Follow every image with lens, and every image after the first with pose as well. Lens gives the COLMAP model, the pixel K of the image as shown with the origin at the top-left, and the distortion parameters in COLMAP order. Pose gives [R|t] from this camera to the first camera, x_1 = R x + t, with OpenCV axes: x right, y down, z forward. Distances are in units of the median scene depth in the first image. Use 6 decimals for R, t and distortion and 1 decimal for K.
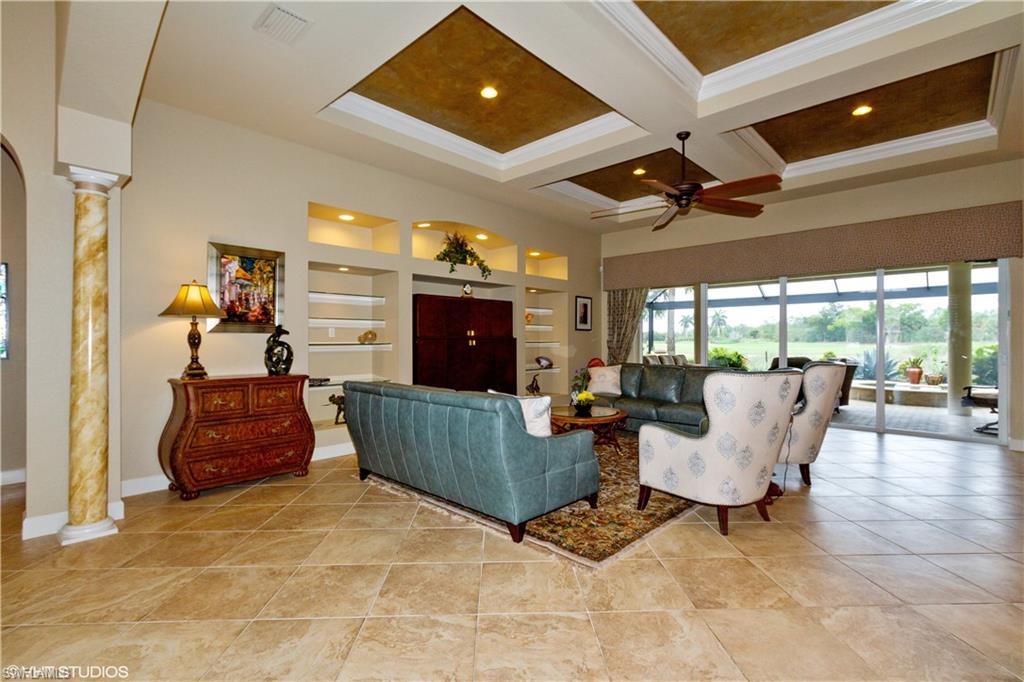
lens RADIAL K [[467.8, 0, 512.0], [0, 467.8, 341.0], [0, 0, 1]] dist [0.002141, -0.000152]
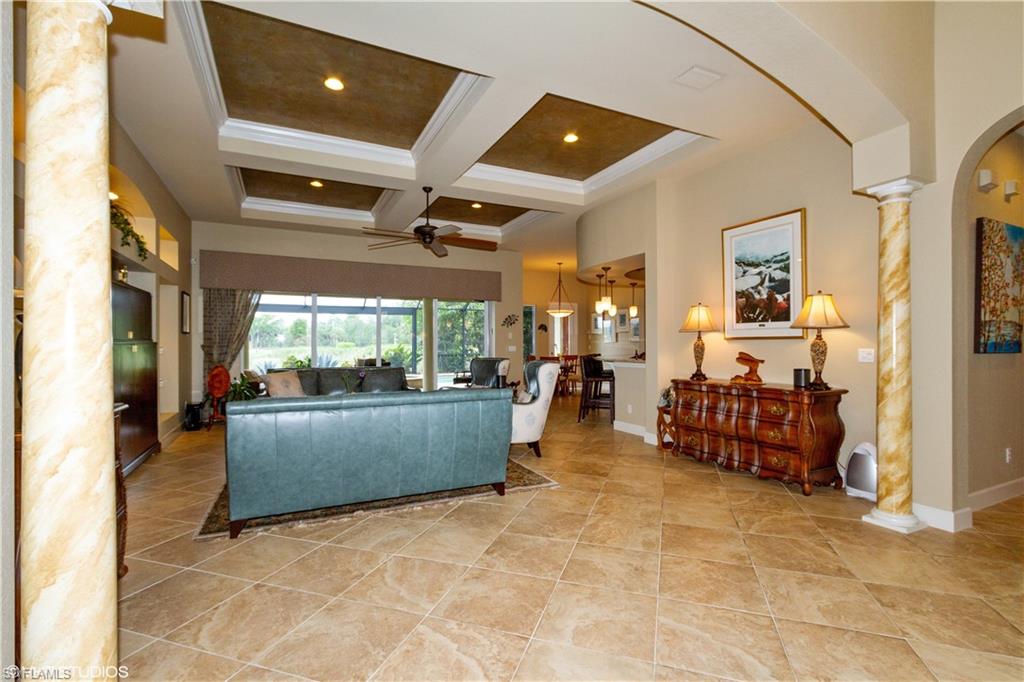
lens RADIAL K [[467.8, 0, 512.0], [0, 467.8, 341.0], [0, 0, 1]] dist [0.002141, -0.000152]
pose [[0.351813, 0.007733, 0.936038, -0.308524], [0.002866, 0.999952, -0.009338, 0.000333], [-0.936066, 0.005968, 0.351774, 0.125066]]
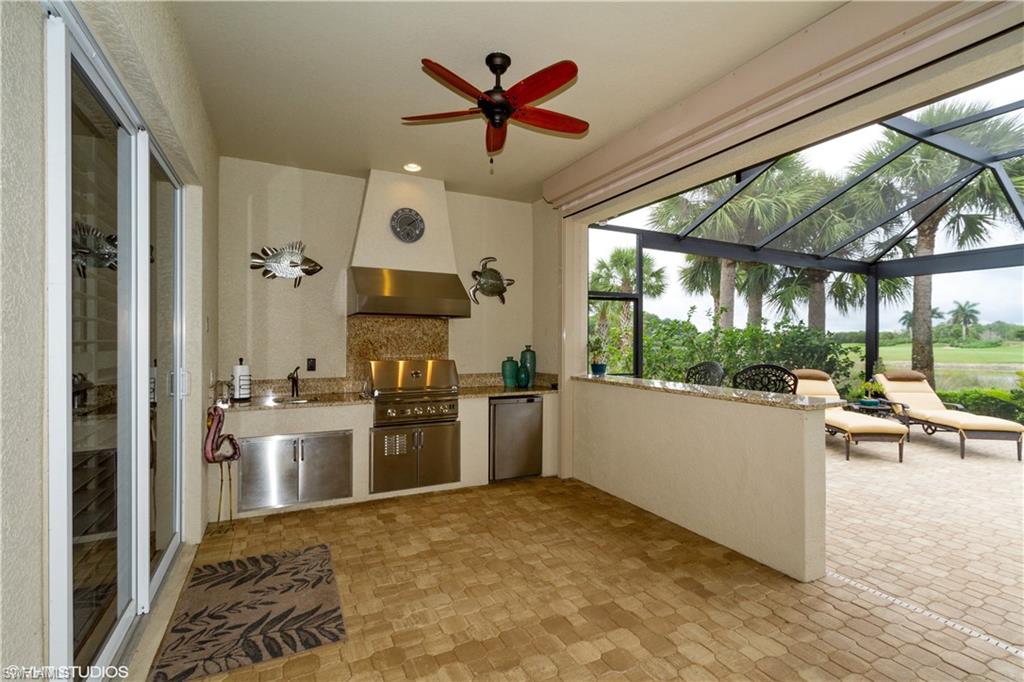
lens RADIAL K [[462.3, 0, 512.0], [0, 462.3, 341.0], [0, 0, 1]] dist [0.000807, 0.000133]
pose [[0.939206, 0.005968, -0.343302, 0.227096], [-0.006317, 0.999980, 0.000101, -0.007601], [0.343295, 0.002074, 0.939225, 0.807834]]
